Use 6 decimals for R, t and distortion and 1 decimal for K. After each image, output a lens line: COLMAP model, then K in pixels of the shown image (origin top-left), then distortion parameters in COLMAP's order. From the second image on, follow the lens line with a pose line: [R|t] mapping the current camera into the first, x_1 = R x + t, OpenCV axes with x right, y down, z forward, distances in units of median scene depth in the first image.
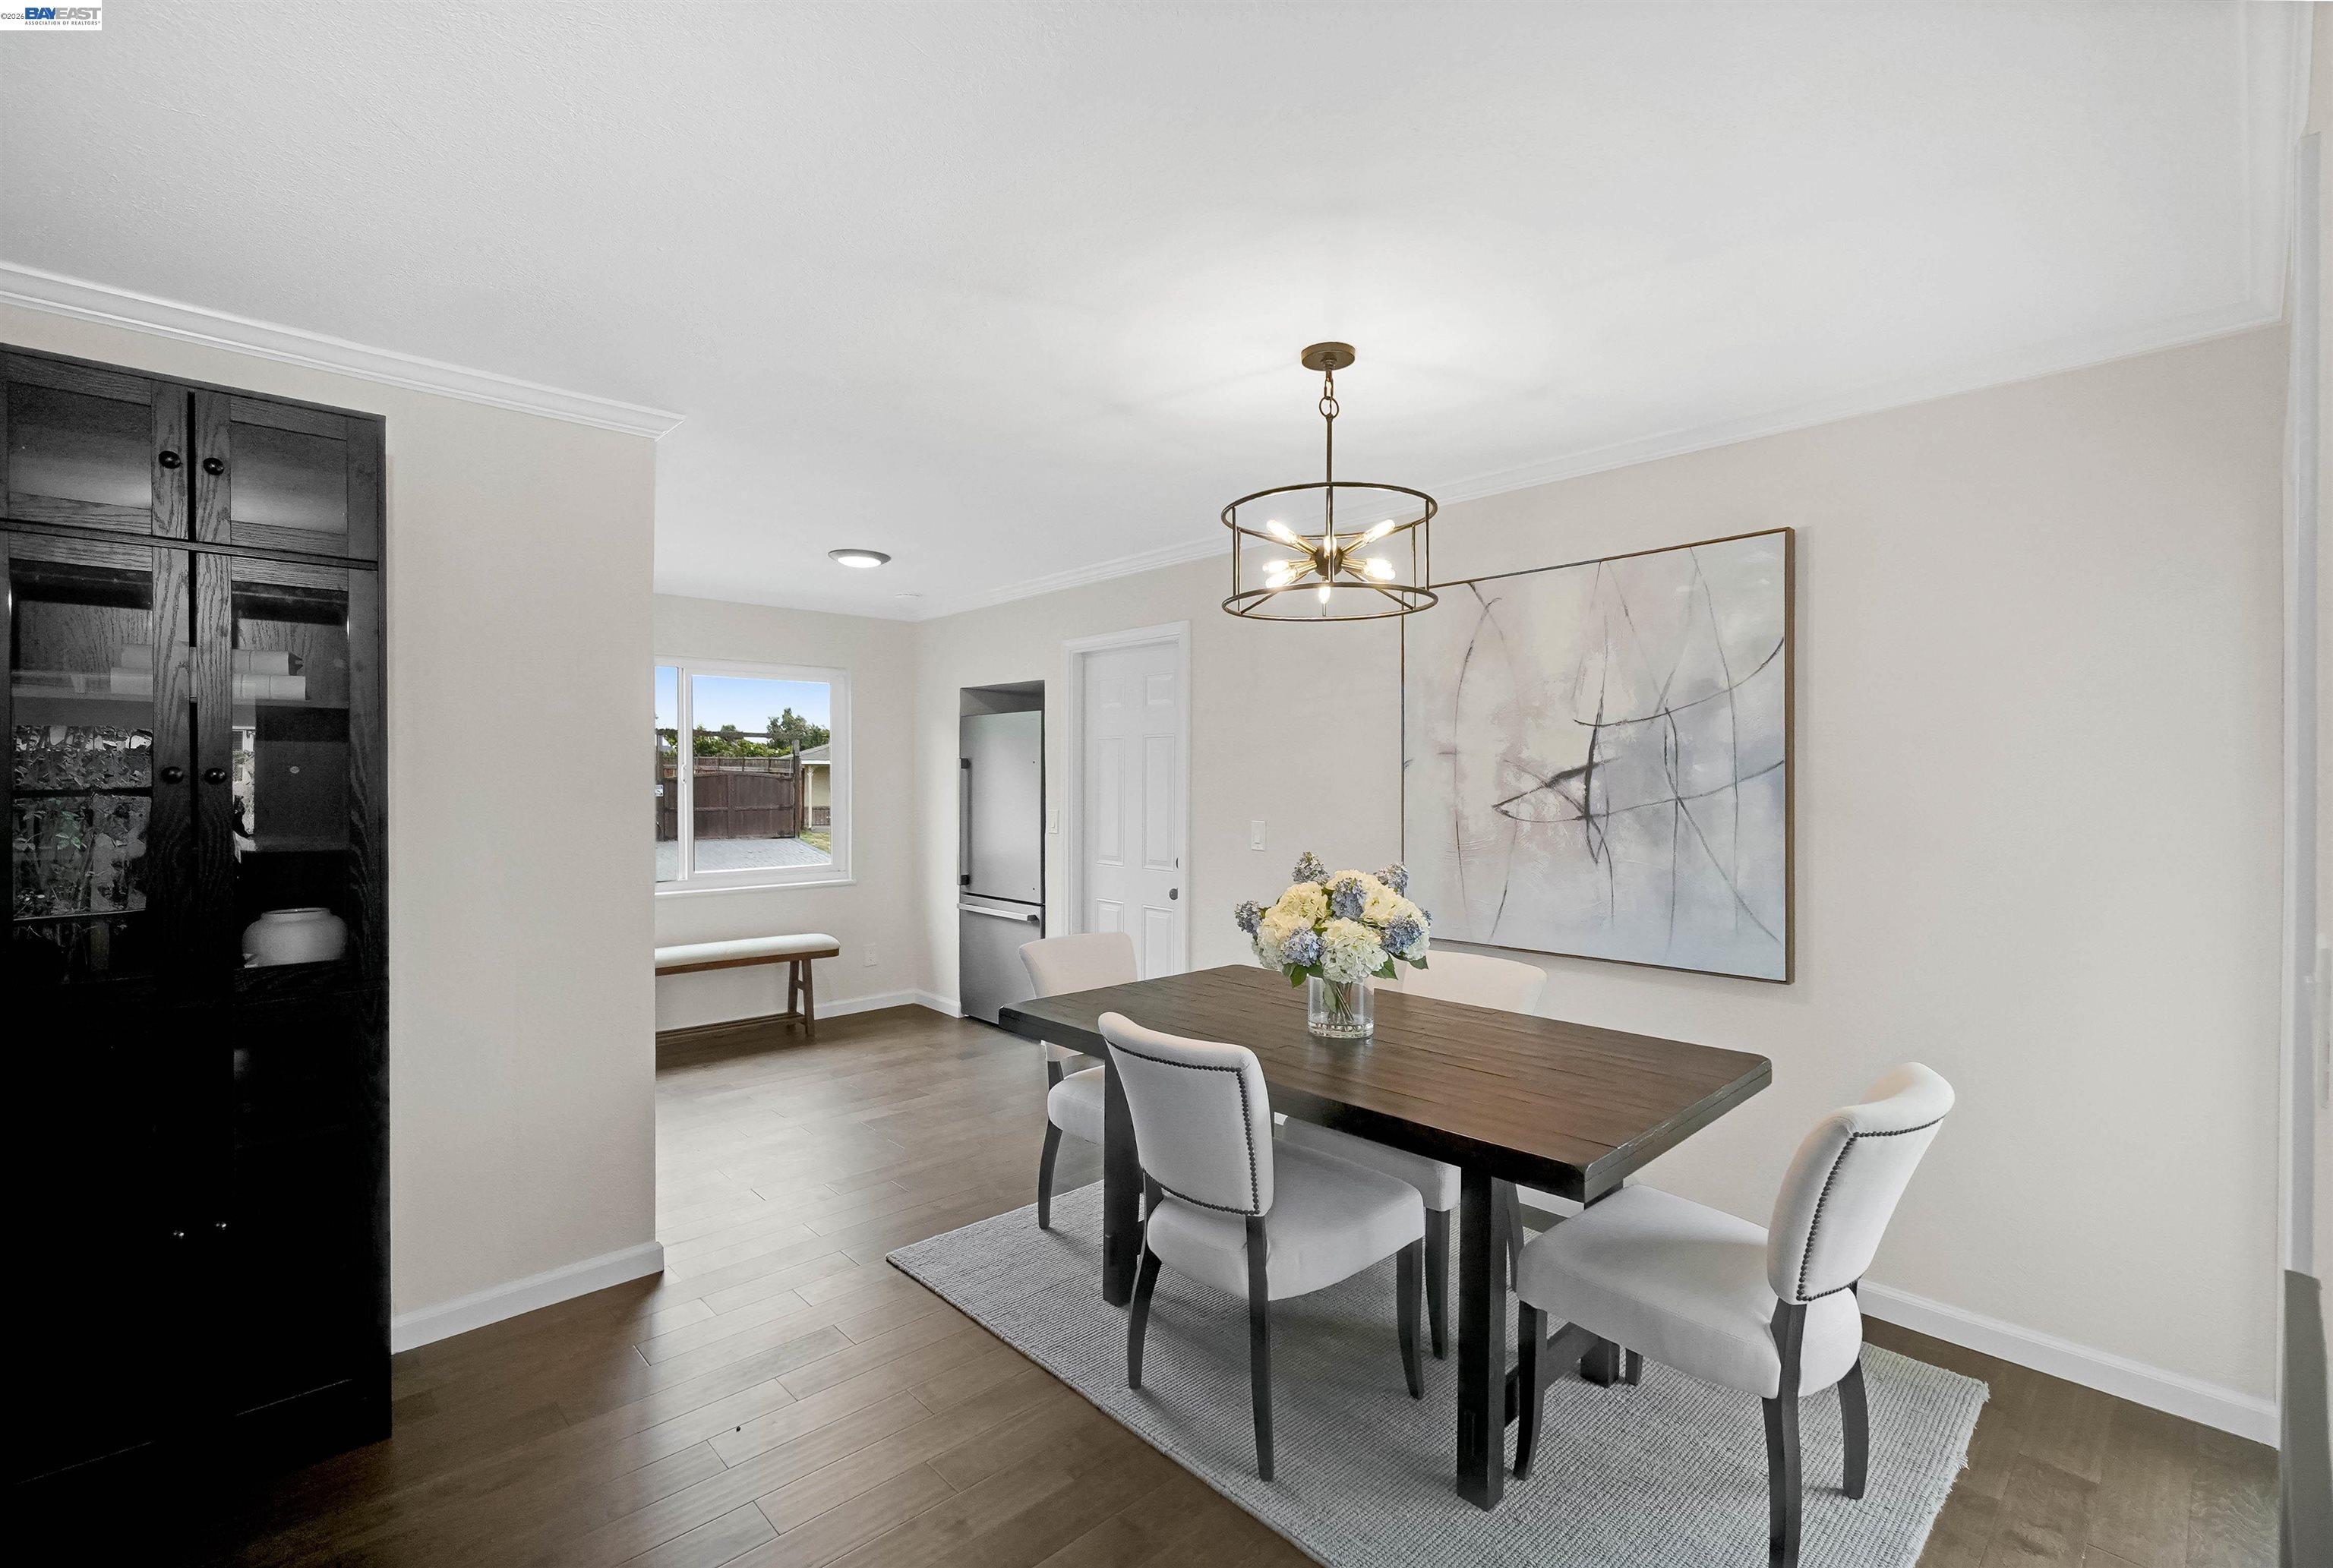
lens RADIAL K [[1070.8, 0, 1157.0], [0, 1070.8, 780.0], [0, 0, 1]] dist [0.001443, 0.000036]
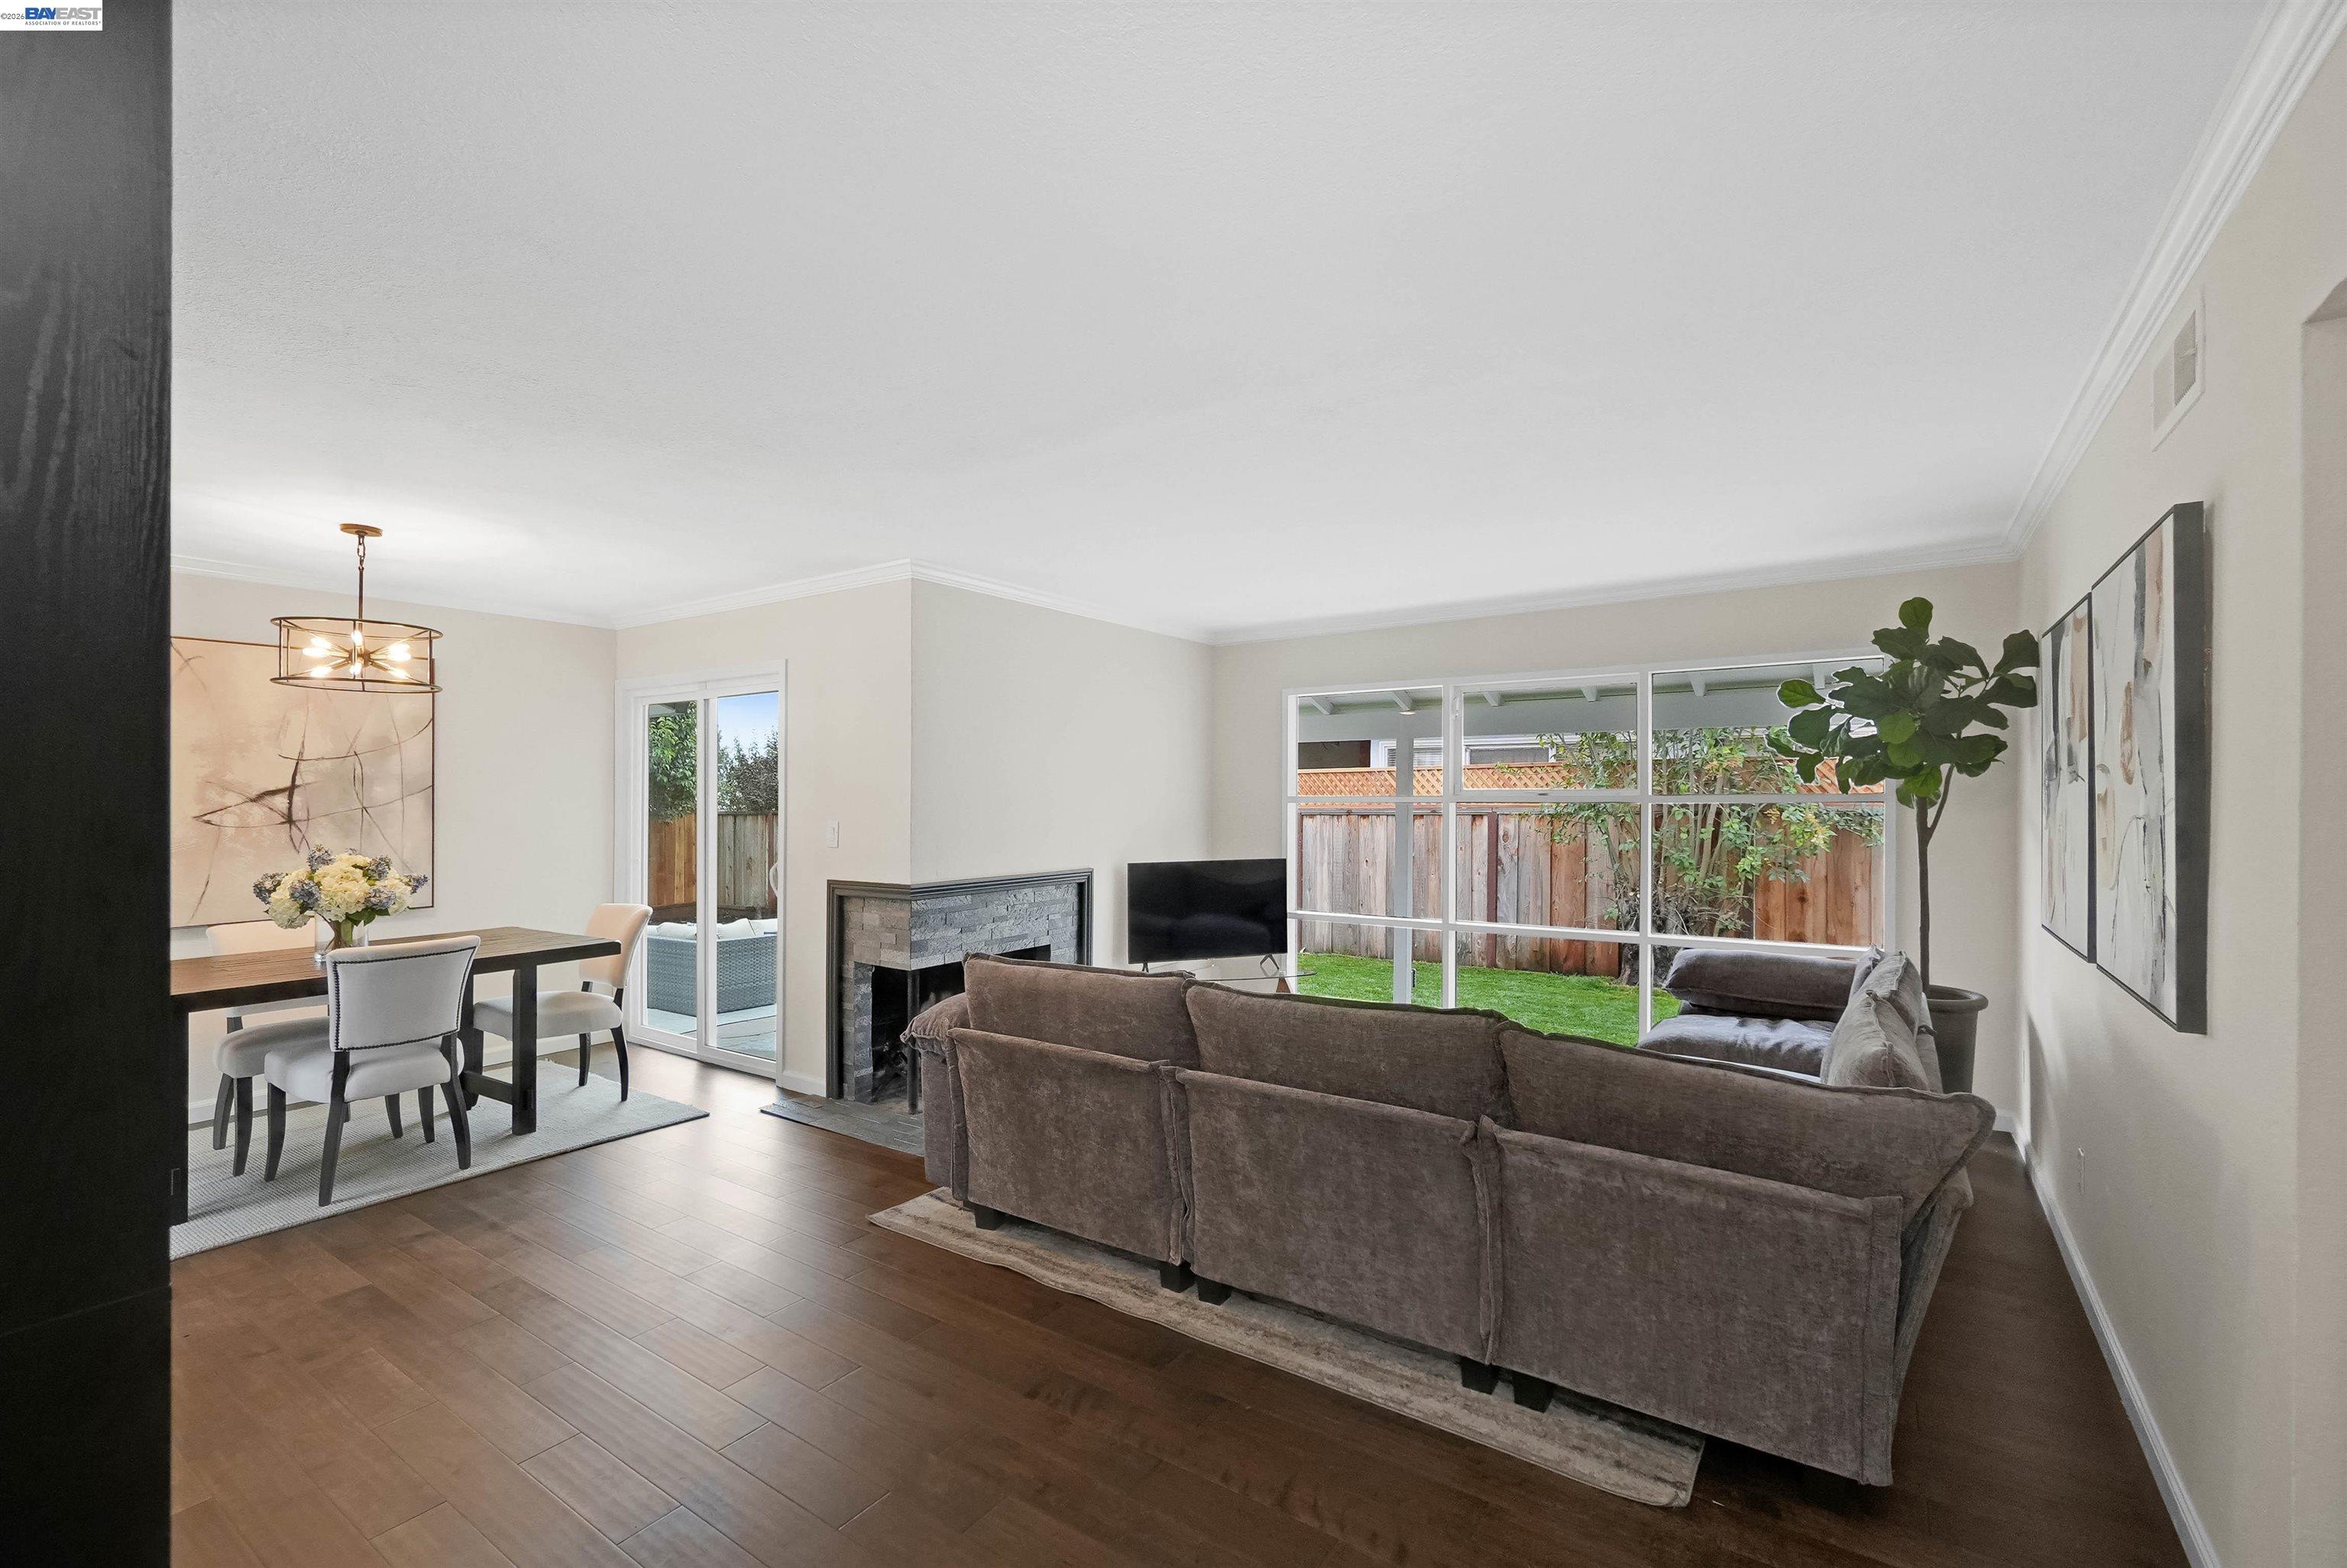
lens RADIAL K [[1021.3, 0, 1181.7], [0, 1021.3, 798.6], [0, 0, 1]] dist [-0.006224, 0.001150]
pose [[-0.226049, -0.004485, 0.974106, -1.224248], [0.003930, 0.999977, 0.005517, 0.000058], [-0.974108, 0.005076, -0.226026, 0.131962]]
